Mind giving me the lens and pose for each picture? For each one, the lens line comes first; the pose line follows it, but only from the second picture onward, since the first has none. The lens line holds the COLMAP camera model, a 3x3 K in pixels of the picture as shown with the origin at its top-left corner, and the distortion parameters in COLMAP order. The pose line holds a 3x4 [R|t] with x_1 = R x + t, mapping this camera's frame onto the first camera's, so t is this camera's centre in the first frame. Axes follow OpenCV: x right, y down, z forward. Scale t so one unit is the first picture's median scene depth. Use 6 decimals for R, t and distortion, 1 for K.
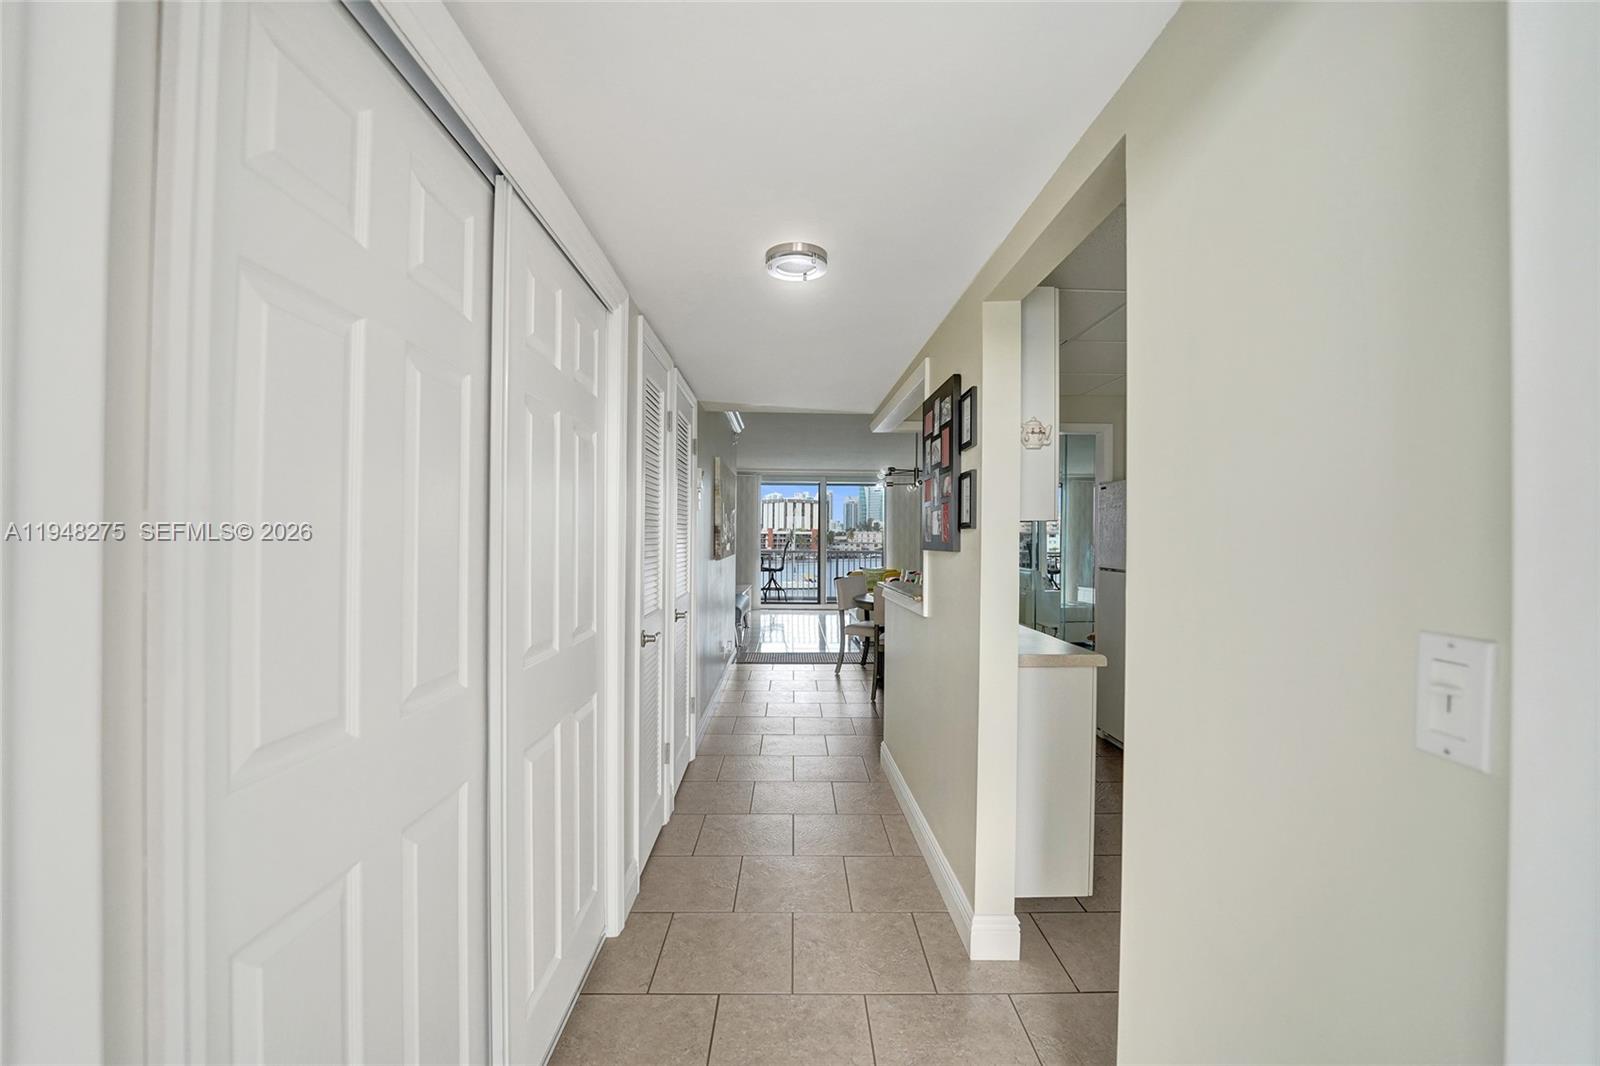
lens RADIAL K [[657.1, 0, 797.8], [0, 657.1, 529.2], [0, 0, 1]] dist [-0.021269, 0.001014]
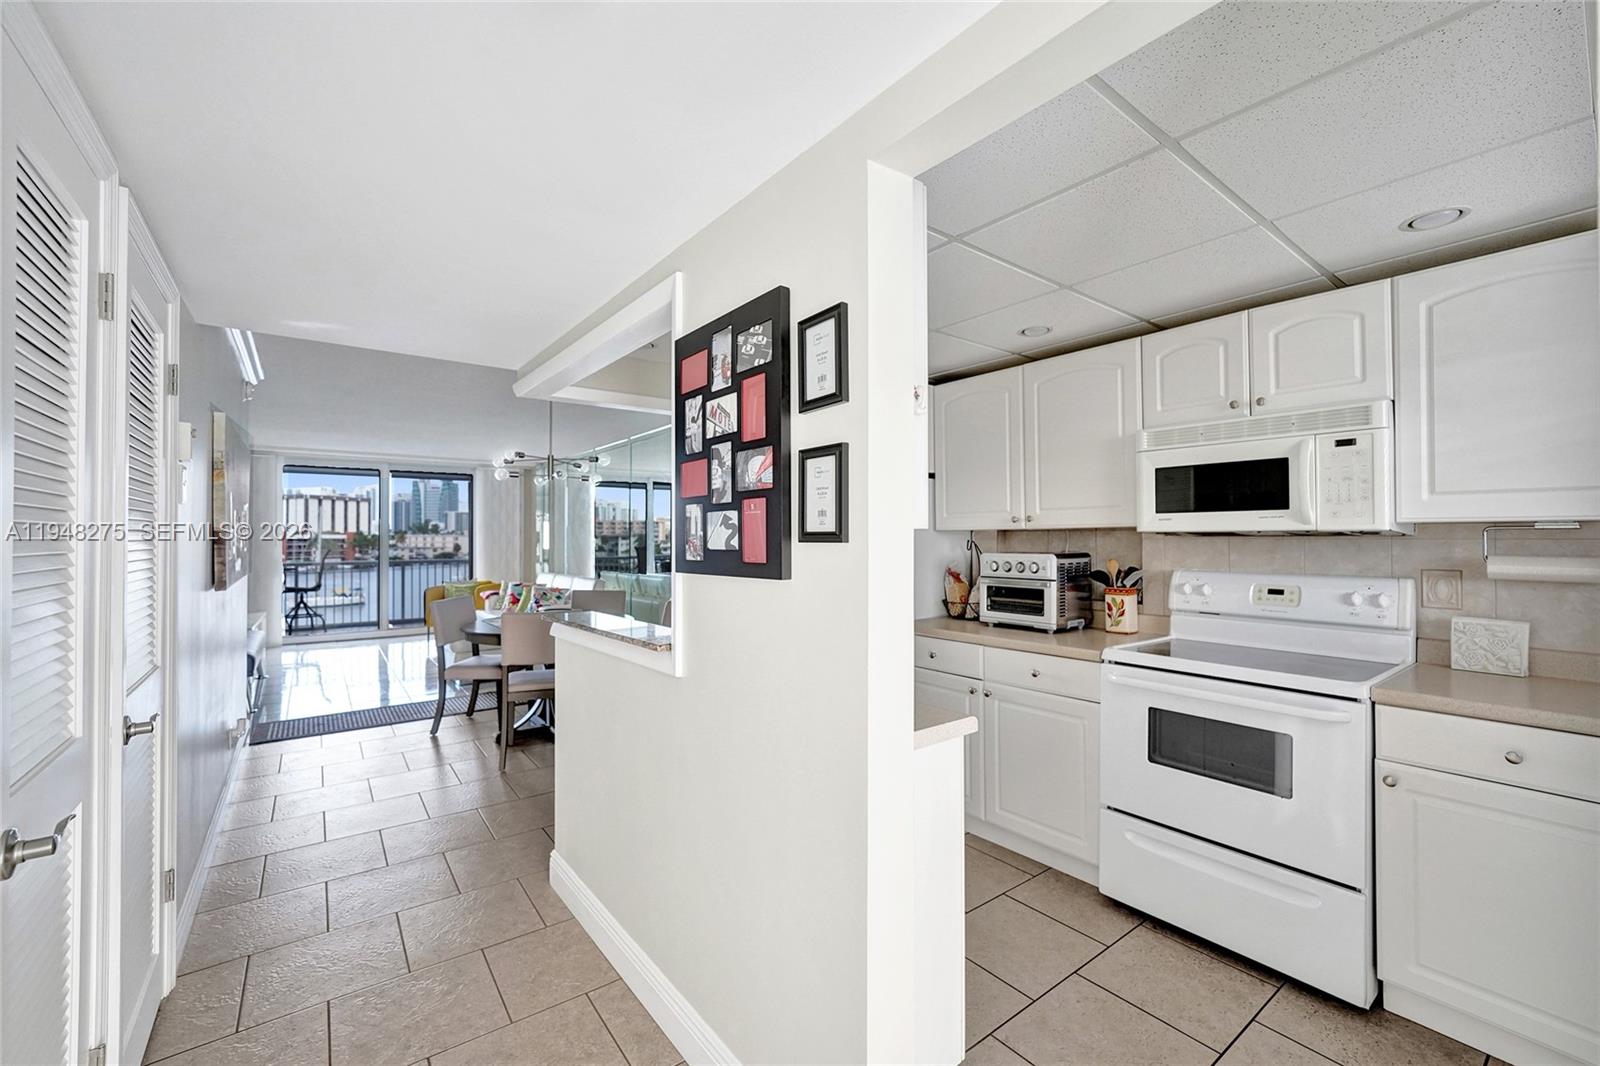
lens RADIAL K [[656.5, 0, 800.2], [0, 656.5, 530.8], [0, 0, 1]] dist [-0.001655, 0.000474]
pose [[0.809636, -0.000873, 0.586932, -0.041609], [0.001662, 0.999998, -0.000805, -0.003761], [-0.586930, 0.001627, 0.809636, 0.201732]]
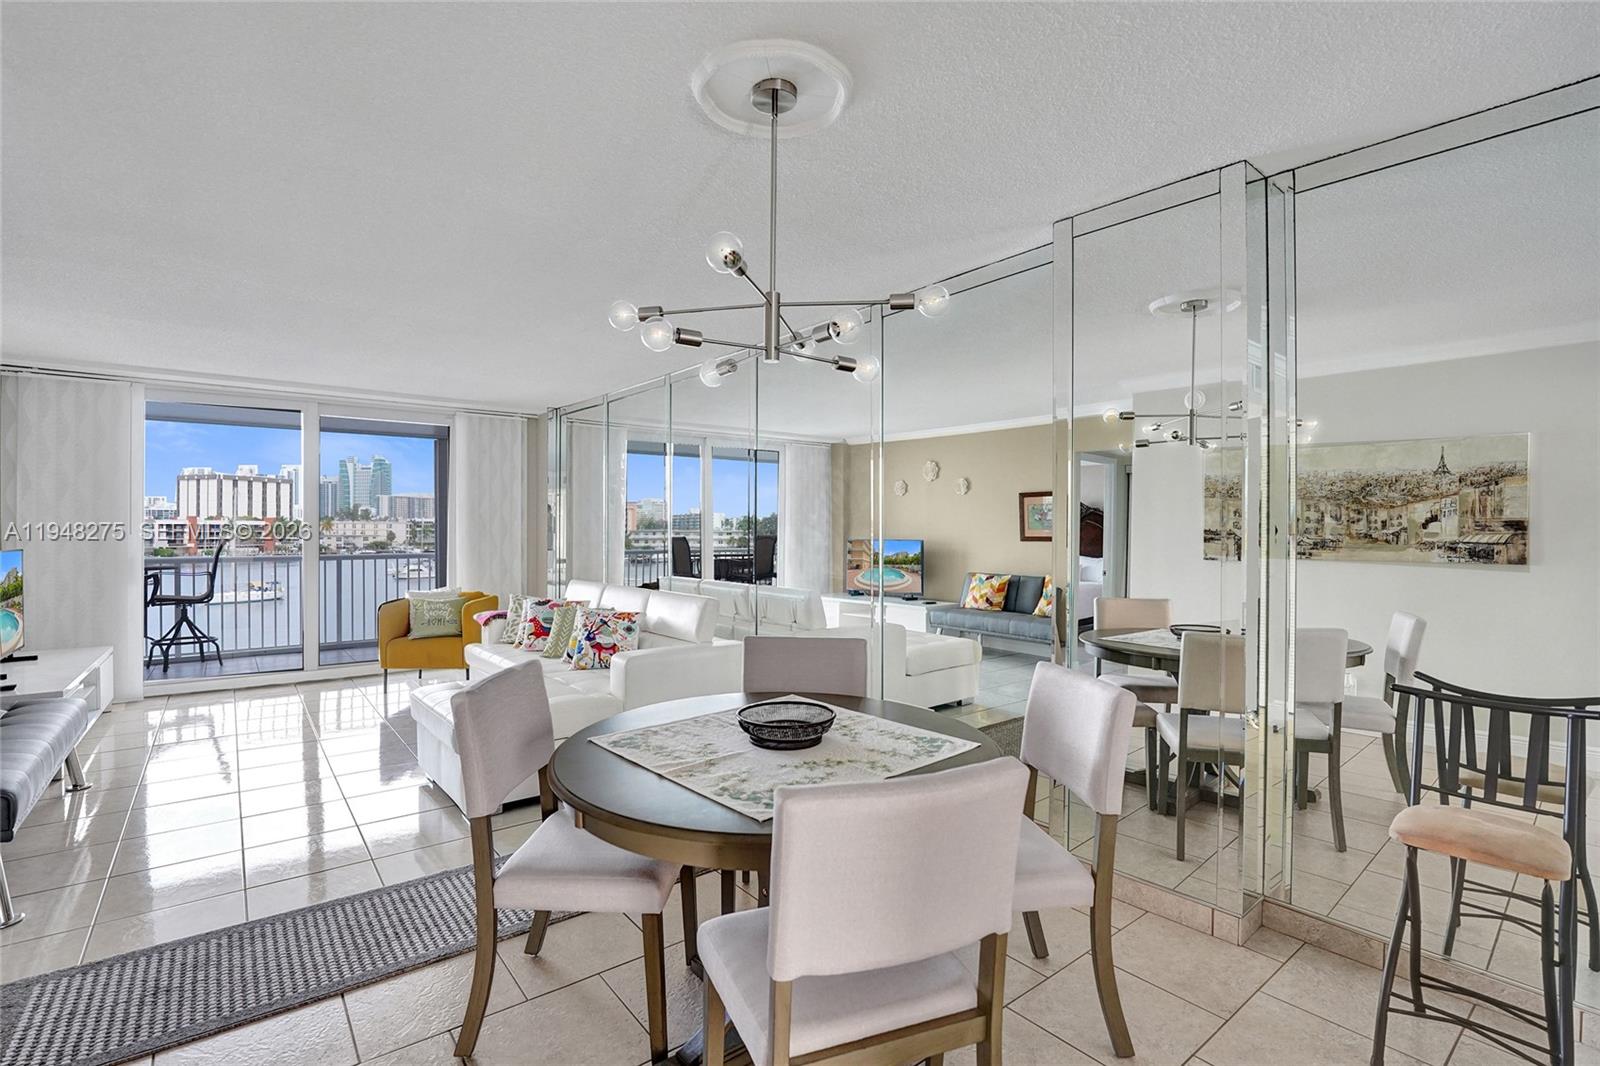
lens RADIAL K [[735.8, 0, 789.5], [0, 735.8, 533.4], [0, 0, 1]] dist [-0.015200, 0.000163]
pose [[0.799396, -0.005632, 0.600778, -0.011709], [-0.005936, 0.999833, 0.017271, 0.005276], [-0.600775, -0.017373, 0.799229, 0.745914]]
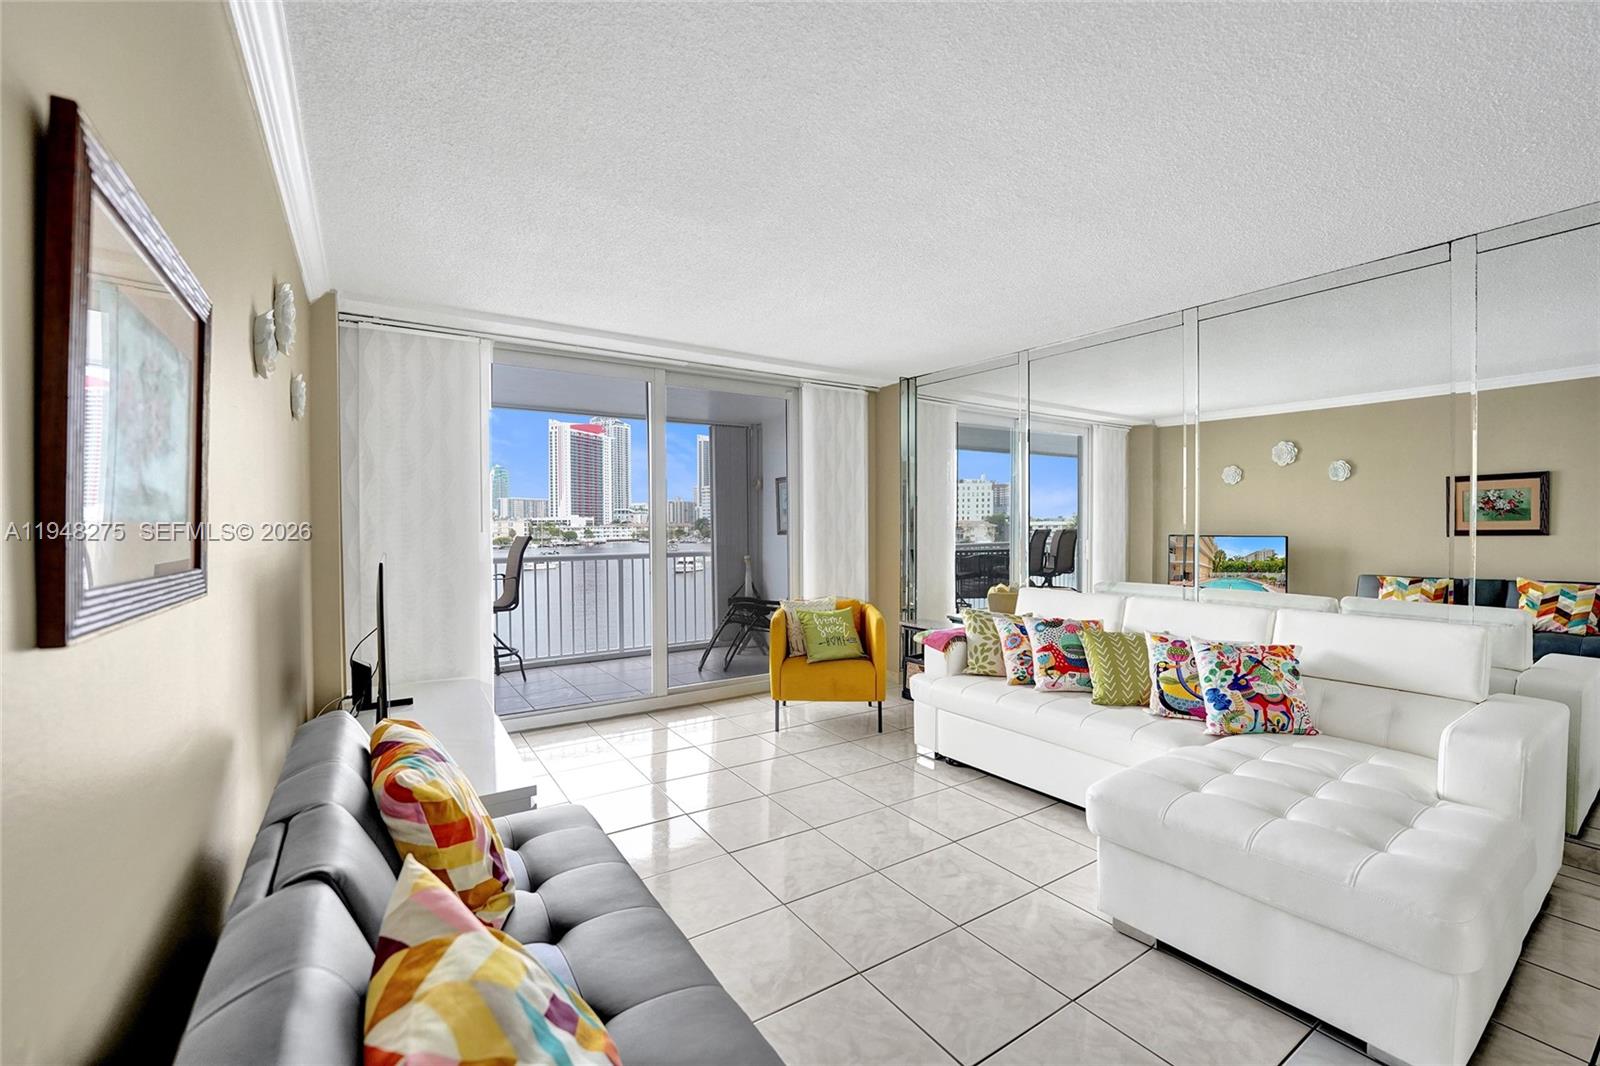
lens RADIAL K [[657.1, 0, 797.8], [0, 657.1, 529.2], [0, 0, 1]] dist [-0.021269, 0.001014]
pose [[0.848312, -0.010308, 0.529397, -0.201979], [0.001488, 0.999853, 0.017084, 0.013993], [-0.529495, -0.013705, 0.848202, 1.252910]]
